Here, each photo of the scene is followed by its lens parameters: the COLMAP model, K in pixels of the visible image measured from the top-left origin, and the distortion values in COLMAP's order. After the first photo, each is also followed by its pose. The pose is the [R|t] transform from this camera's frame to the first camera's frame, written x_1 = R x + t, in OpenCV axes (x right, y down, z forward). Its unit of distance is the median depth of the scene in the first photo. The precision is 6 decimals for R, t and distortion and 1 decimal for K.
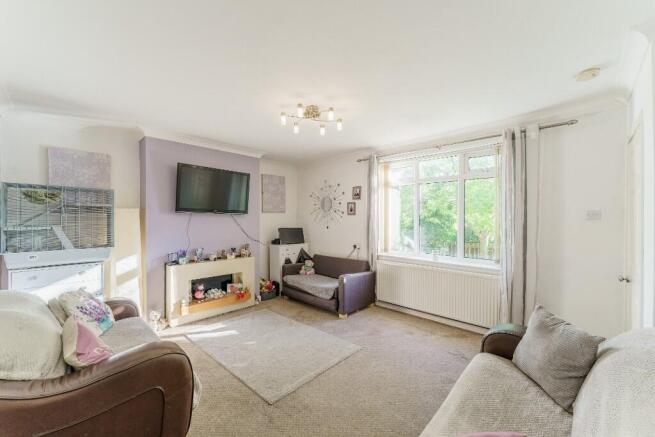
lens RADIAL K [[267.7, 0, 324.7], [0, 267.7, 217.8], [0, 0, 1]] dist [0.000589, -0.000155]
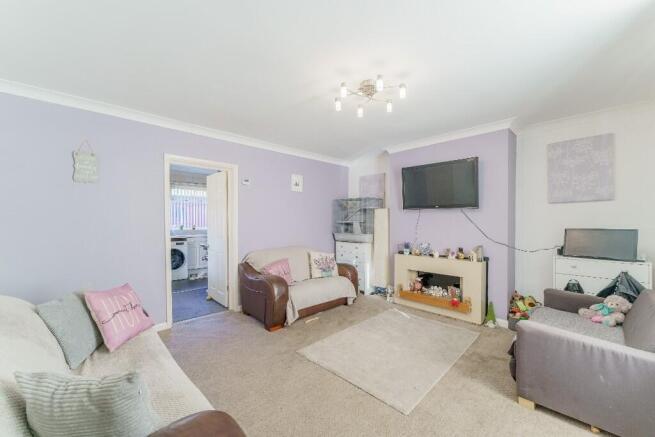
lens RADIAL K [[267.7, 0, 316.7], [0, 267.7, 226.0], [0, 0, 1]] dist [0.000589, -0.000155]
pose [[-0.076972, 0.023458, -0.996757, 0.597309], [0.011323, 0.999679, 0.022652, 0.017180], [0.996969, -0.009542, -0.077213, 0.645036]]
